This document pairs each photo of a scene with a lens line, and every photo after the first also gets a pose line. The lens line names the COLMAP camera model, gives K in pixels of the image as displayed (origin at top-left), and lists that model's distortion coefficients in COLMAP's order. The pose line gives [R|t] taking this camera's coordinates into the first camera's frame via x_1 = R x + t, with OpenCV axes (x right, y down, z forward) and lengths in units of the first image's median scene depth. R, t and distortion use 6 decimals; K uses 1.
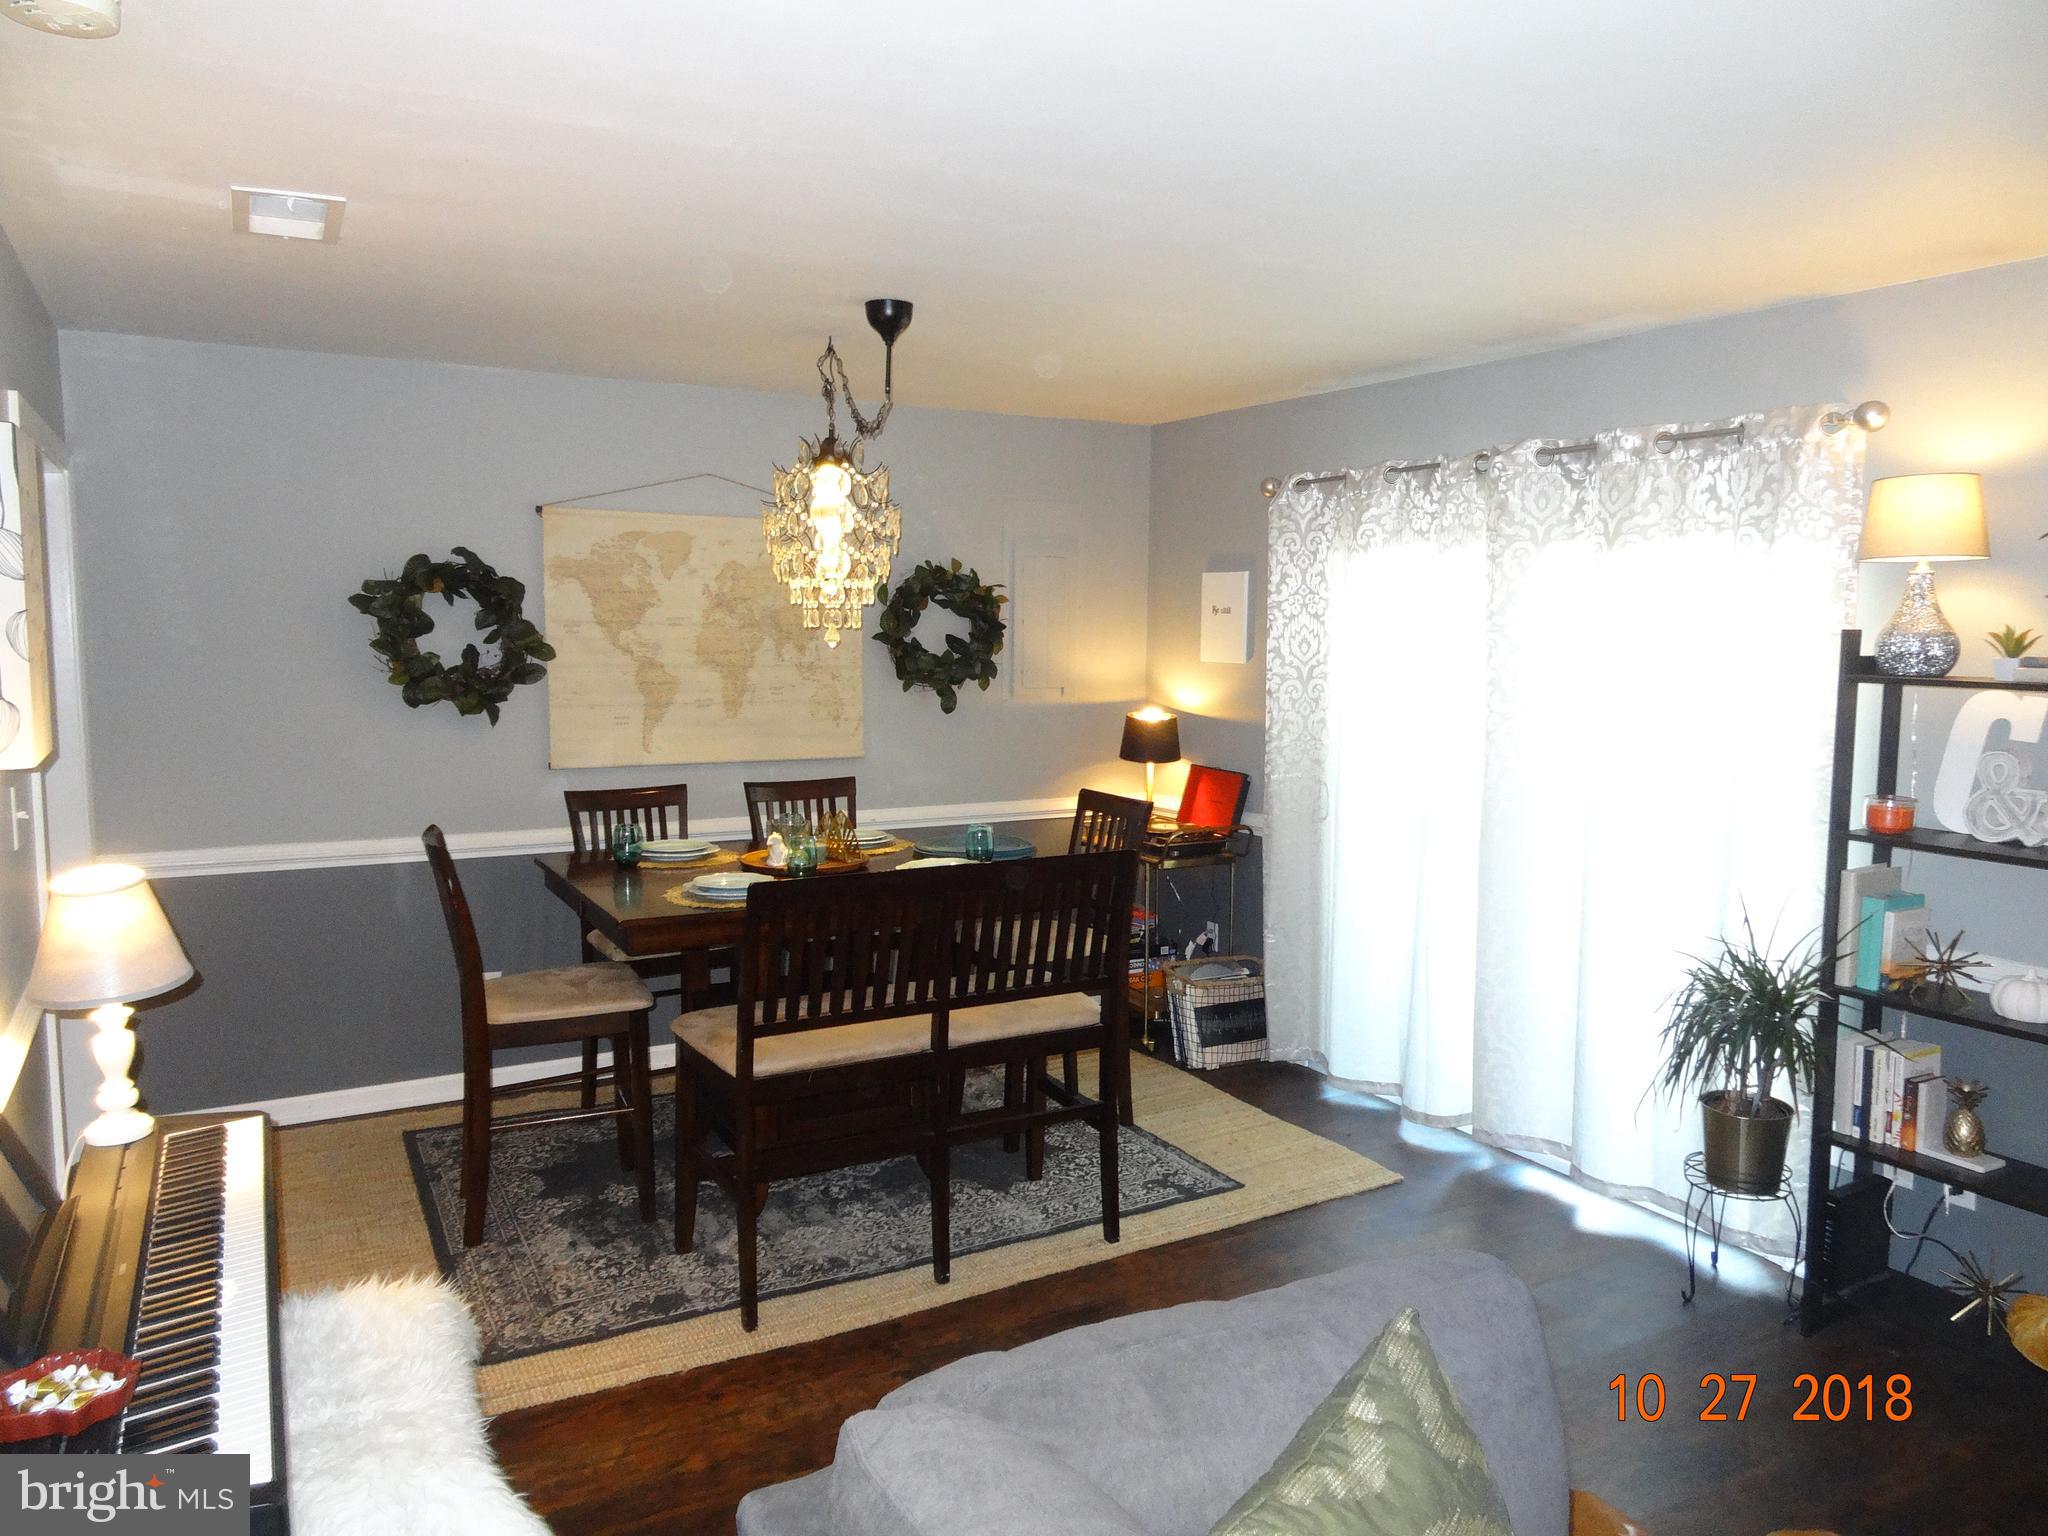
lens RADIAL K [[1402.0, 0, 1030.7], [0, 1402.0, 769.9], [0, 0, 1]] dist [-0.004738, -0.000859]
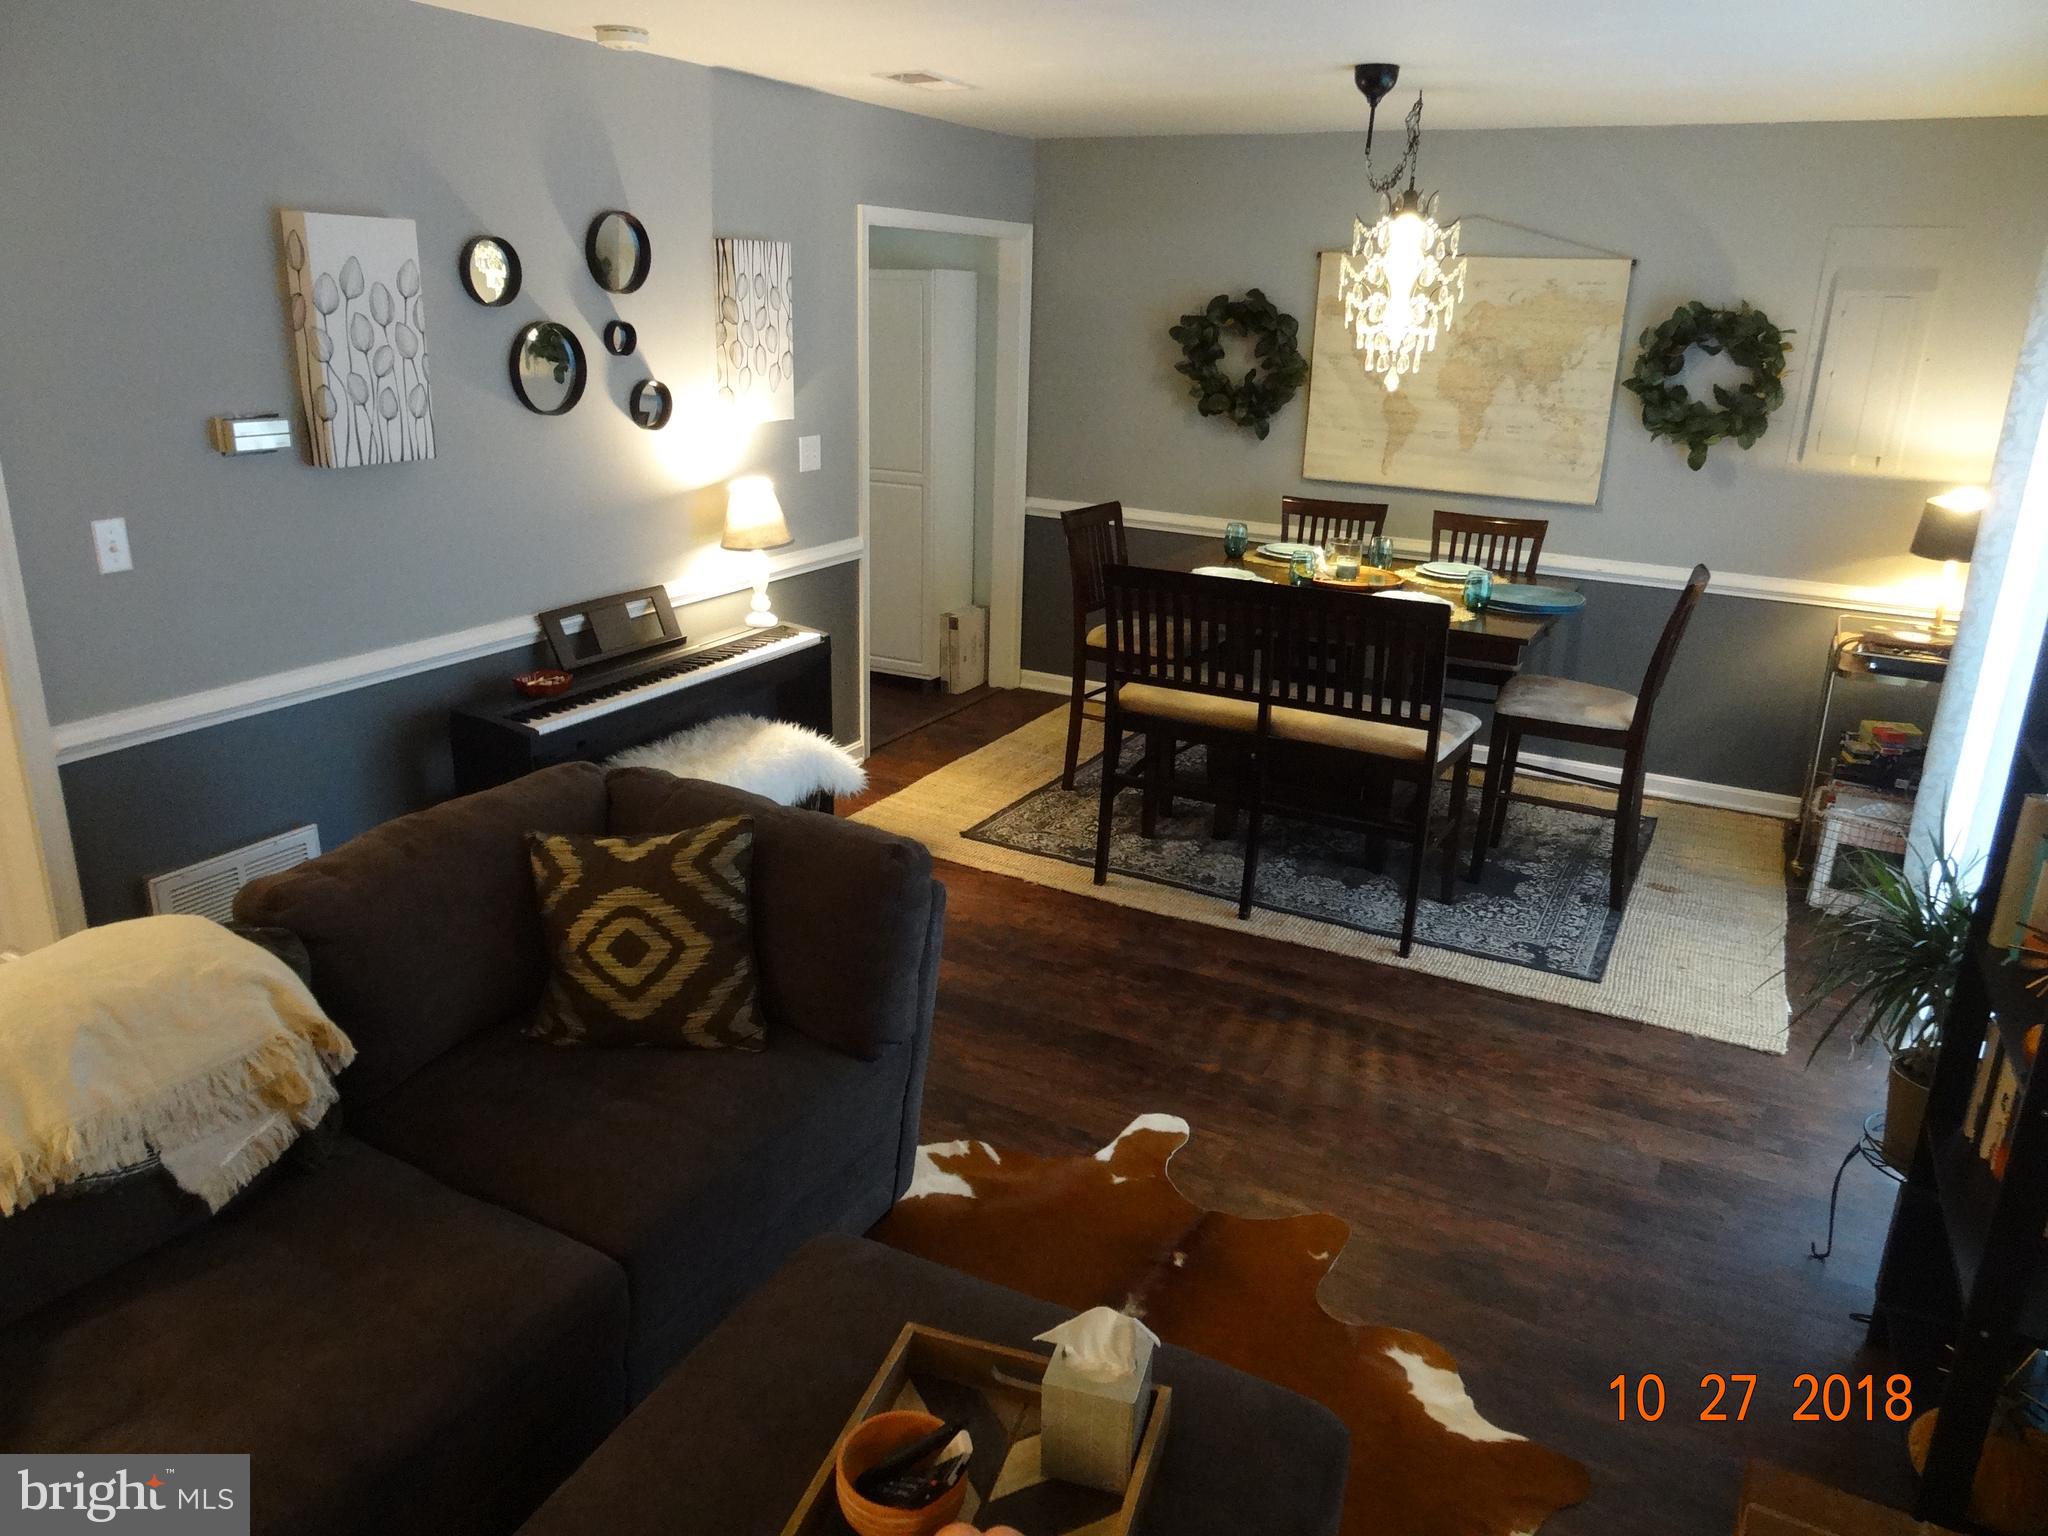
lens RADIAL K [[1423.3, 0, 1027.6], [0, 1423.3, 756.6], [0, 0, 1]] dist [-0.001757, 0.002346]
pose [[0.538858, 0.268566, -0.798439, 0.636881], [-0.114745, 0.962385, 0.246271, -0.048998], [0.834545, -0.041088, 0.549406, 0.120117]]
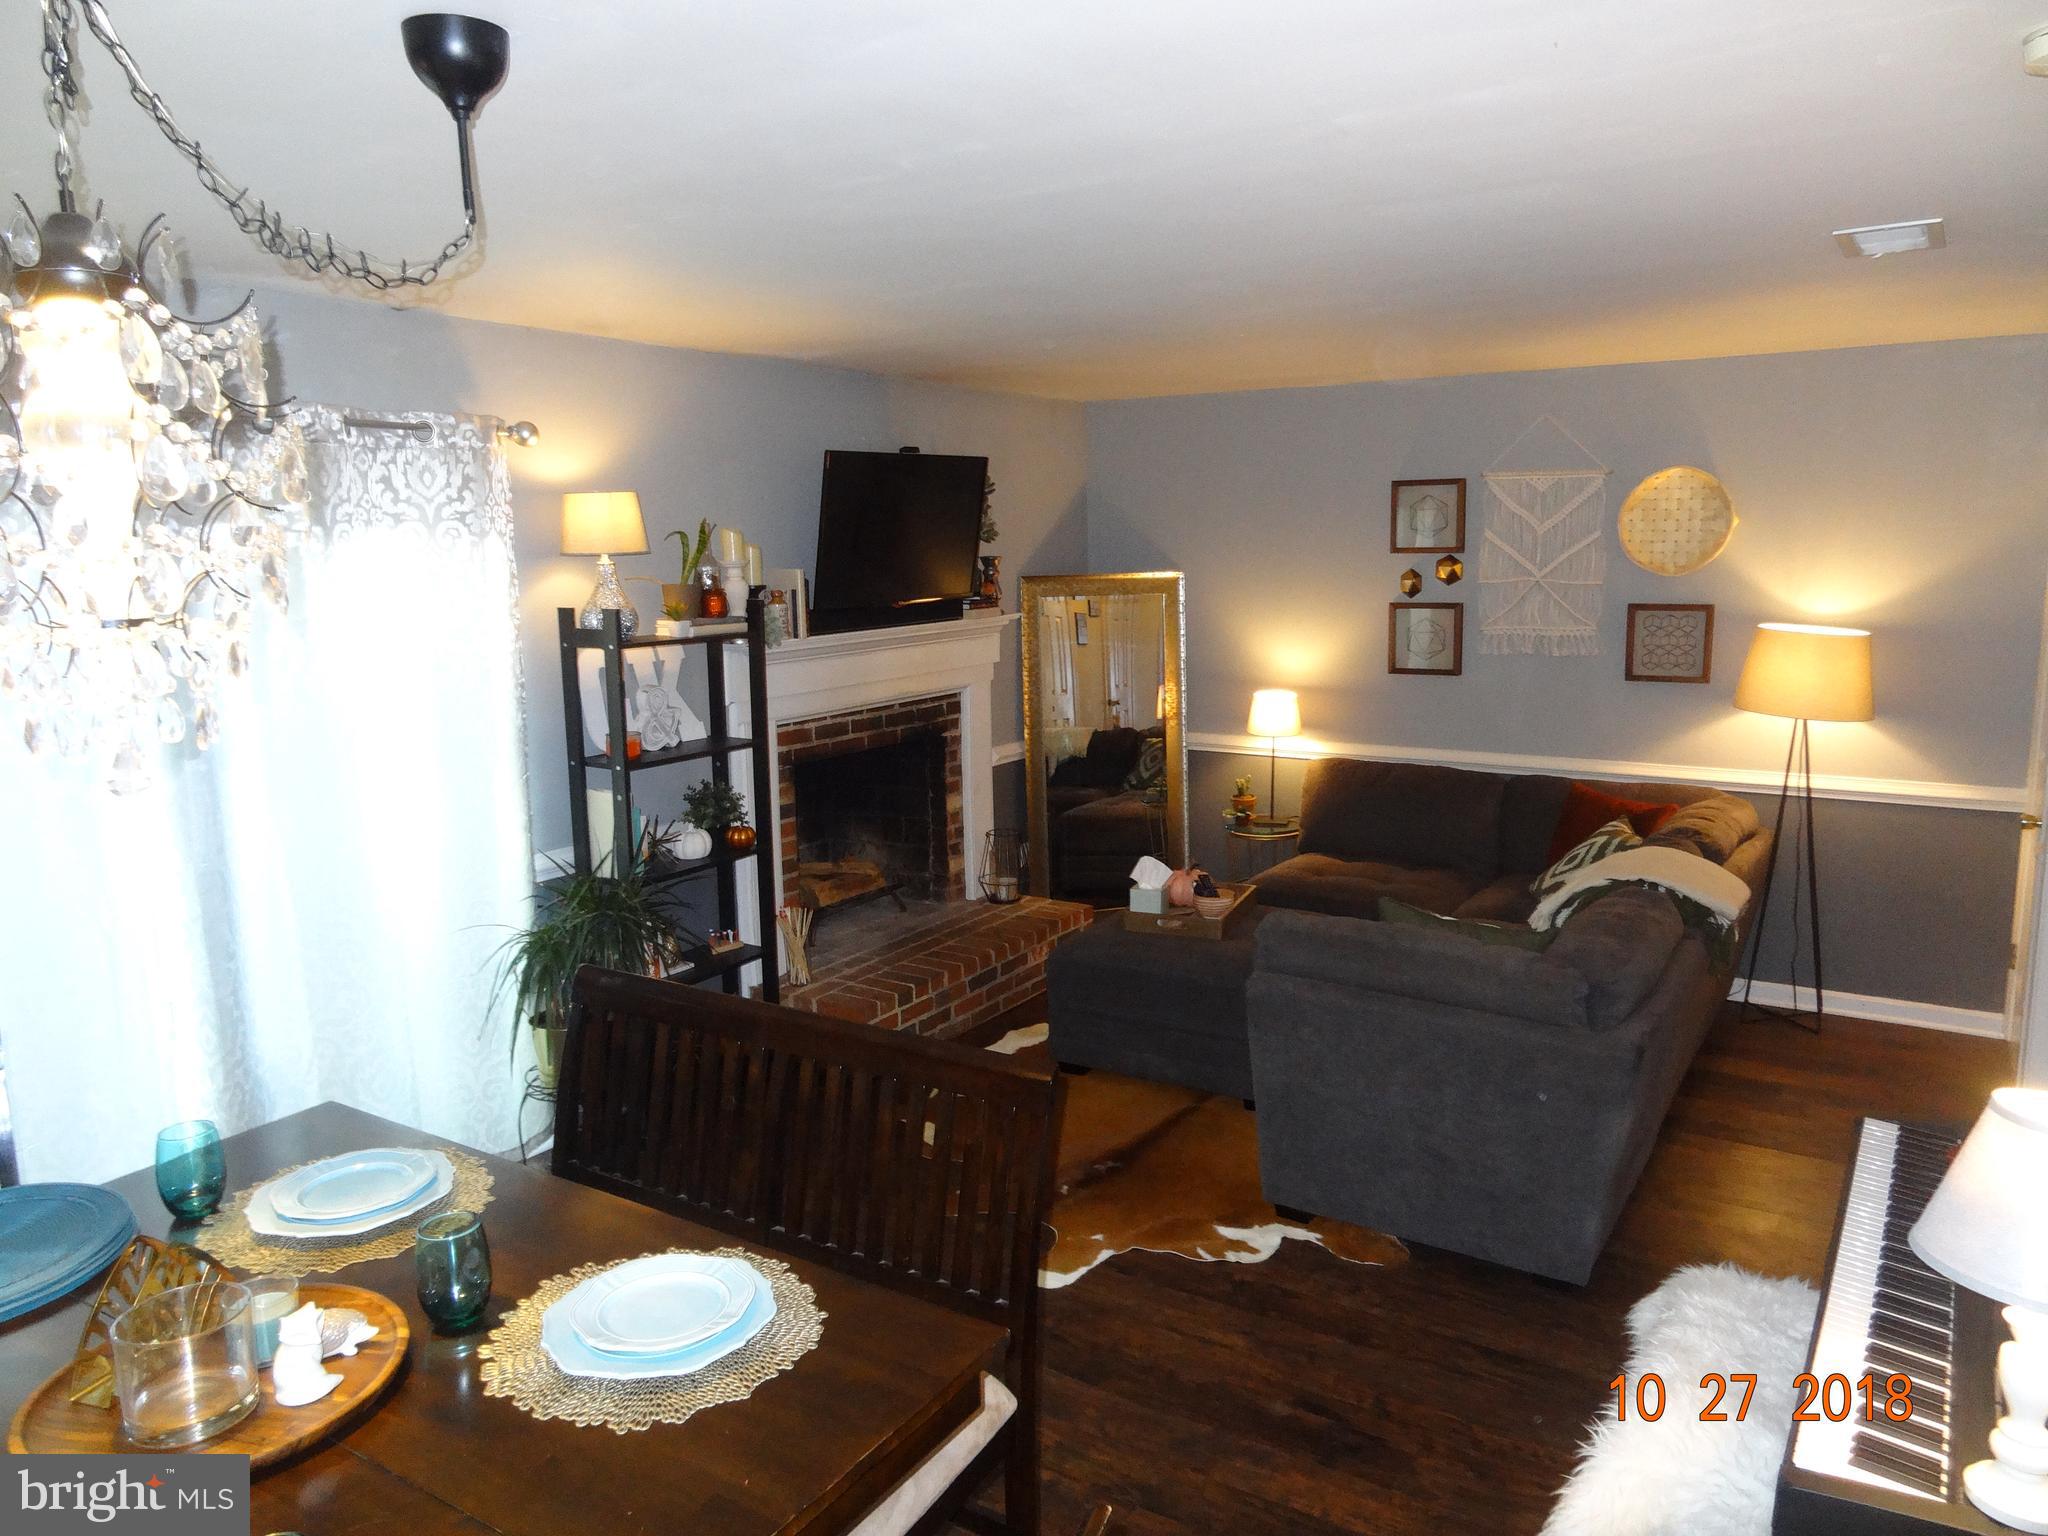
lens RADIAL K [[1423.3, 0, 1027.6], [0, 1423.3, 756.6], [0, 0, 1]] dist [-0.001757, 0.002346]
pose [[-0.478696, -0.137527, 0.867143, -0.528186], [0.110280, 0.970415, 0.214784, -0.144942], [-0.871027, 0.198445, -0.449367, 0.900085]]
